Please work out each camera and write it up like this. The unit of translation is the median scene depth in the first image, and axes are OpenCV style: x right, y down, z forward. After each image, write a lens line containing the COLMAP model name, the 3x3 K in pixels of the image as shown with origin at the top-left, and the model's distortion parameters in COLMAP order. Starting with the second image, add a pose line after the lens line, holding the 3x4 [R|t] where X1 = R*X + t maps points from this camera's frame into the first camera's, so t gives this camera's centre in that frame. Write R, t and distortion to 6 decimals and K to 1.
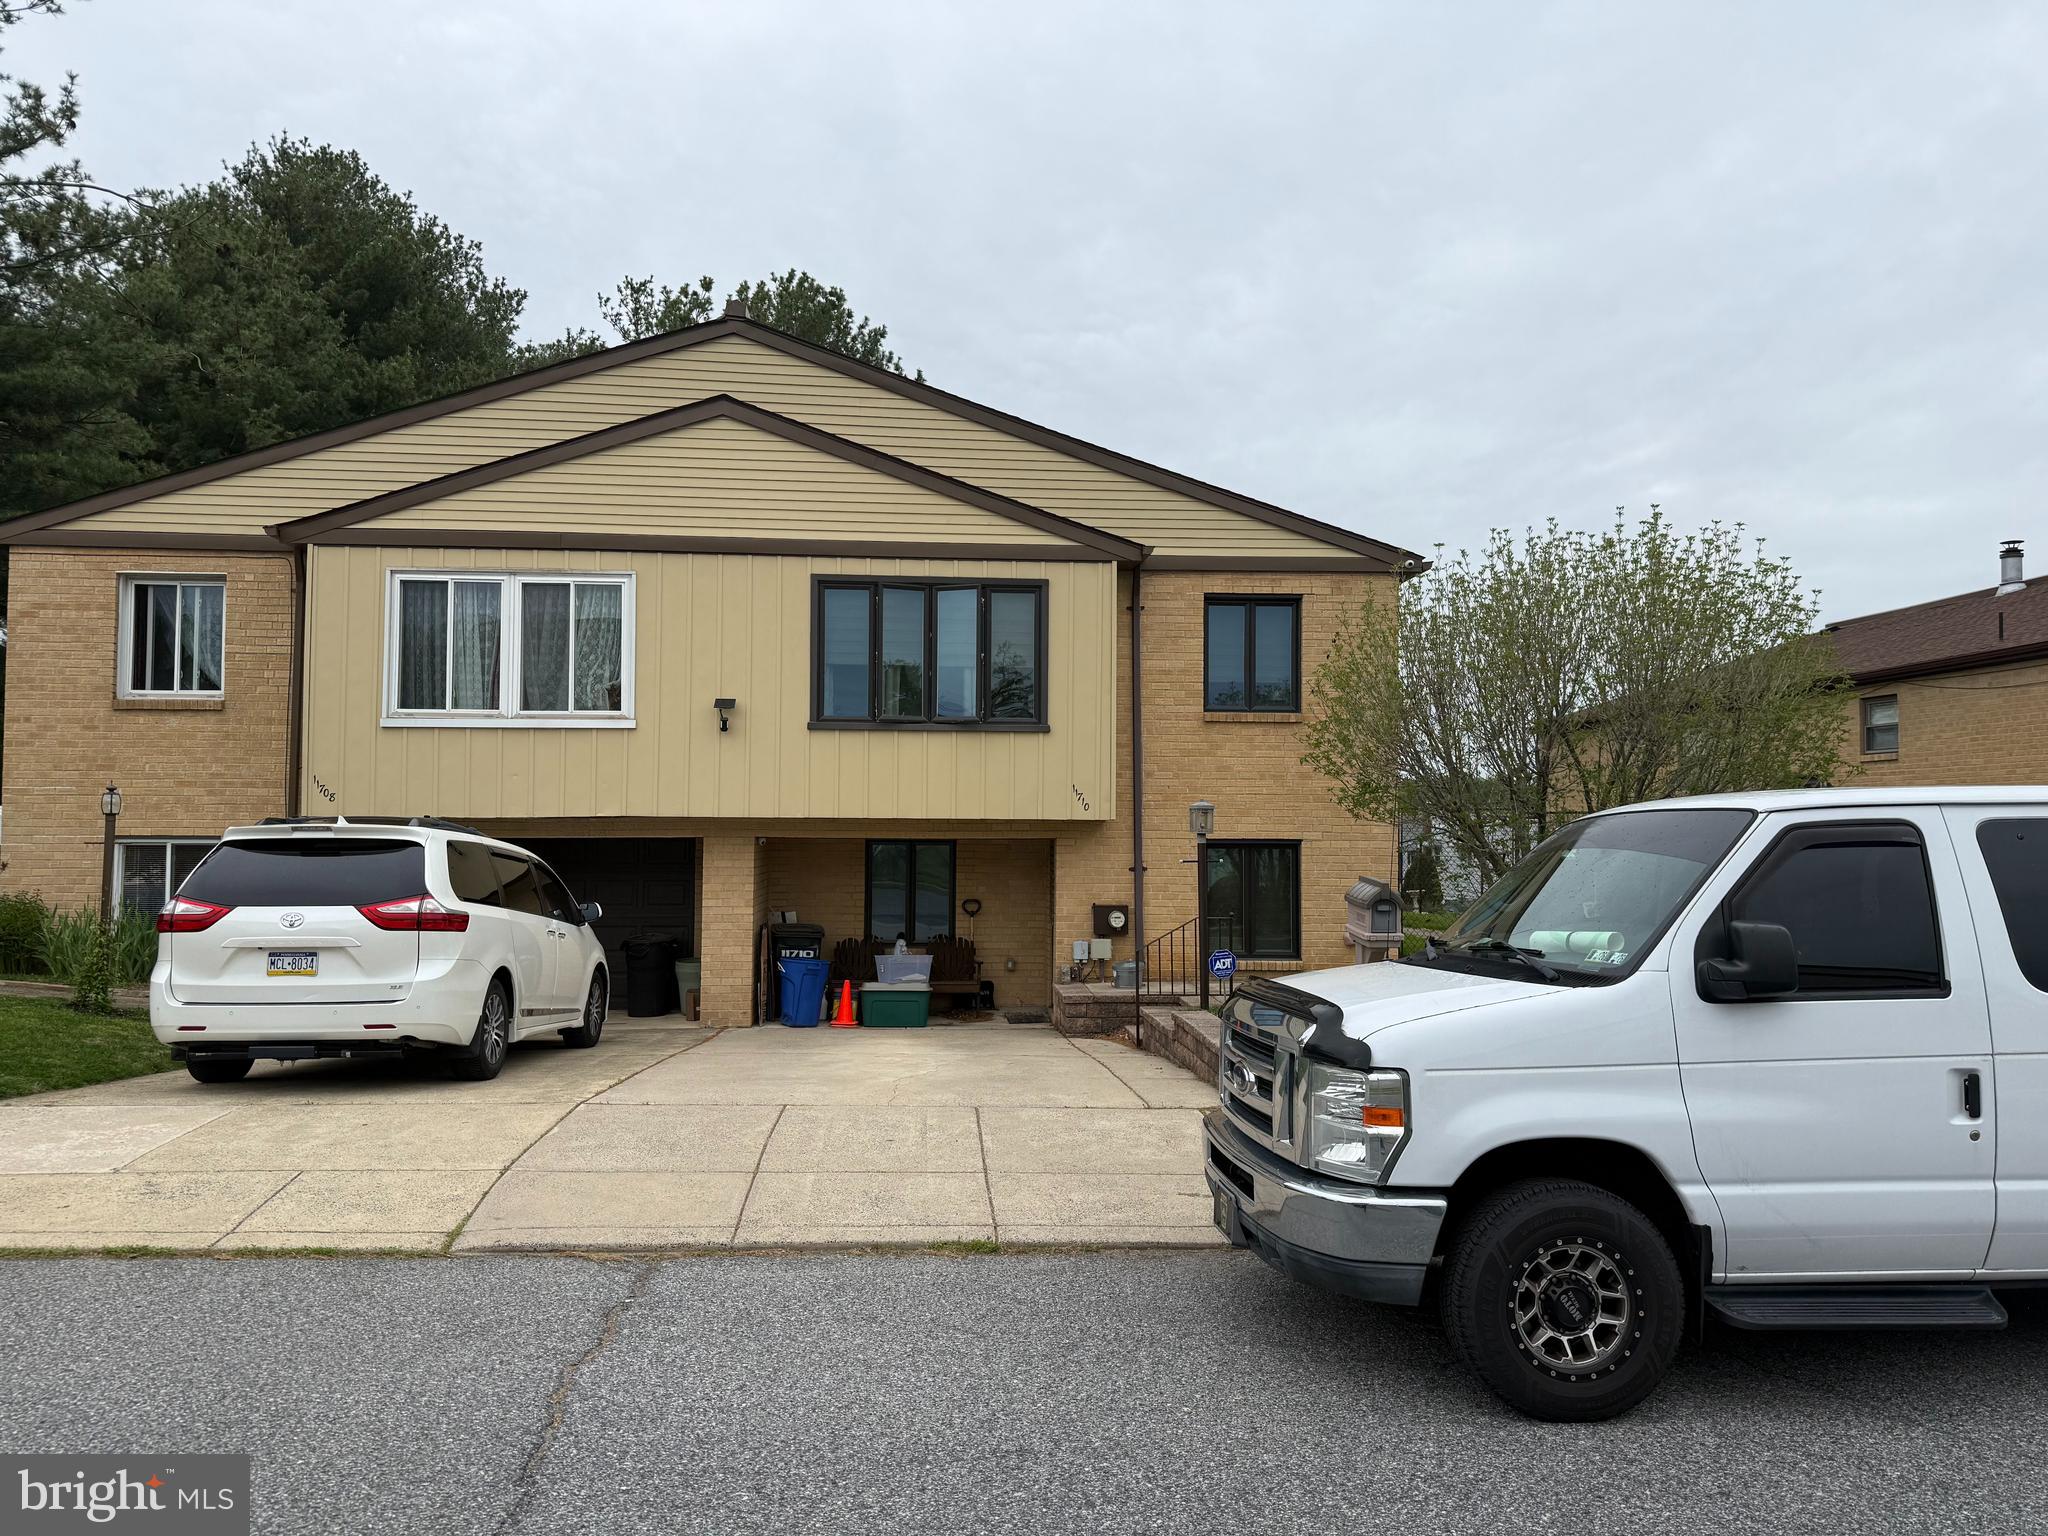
lens RADIAL K [[1446.9, 0, 1024.0], [0, 1446.9, 768.0], [0, 0, 1]] dist [0.000741, 0.000123]
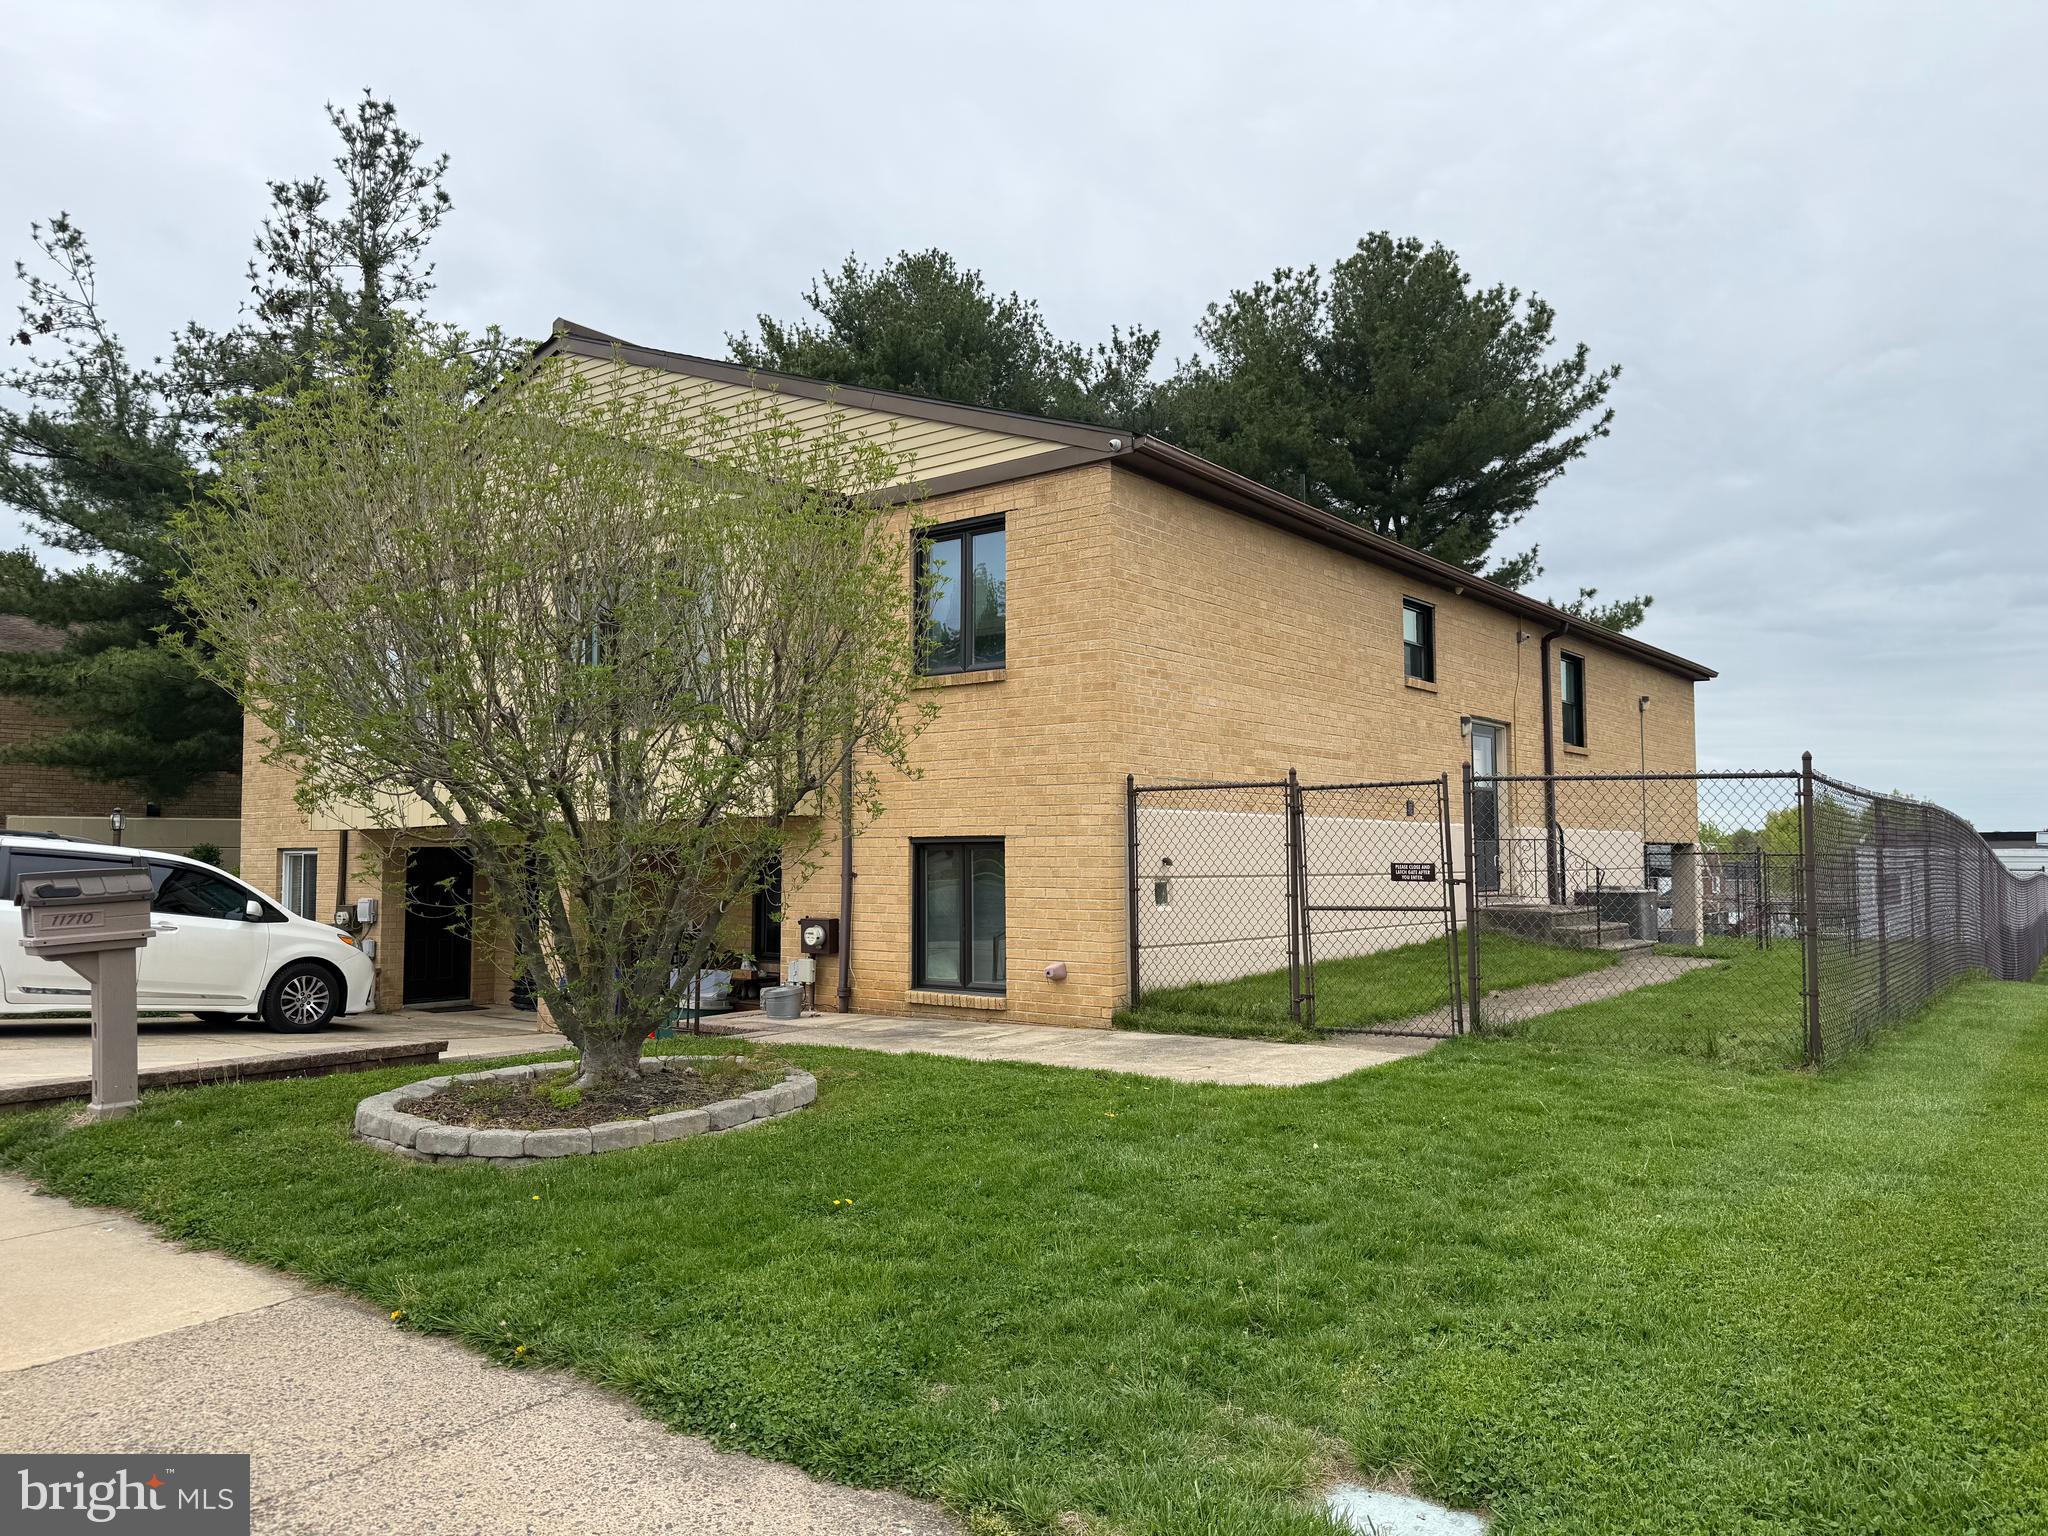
lens RADIAL K [[1446.9, 0, 1024.0], [0, 1446.9, 768.0], [0, 0, 1]] dist [0.000741, 0.000123]
pose [[0.740535, -0.053420, -0.669891, 0.702450], [0.034512, 0.998543, -0.041477, 0.045579], [0.671131, 0.007596, 0.741300, 0.450571]]
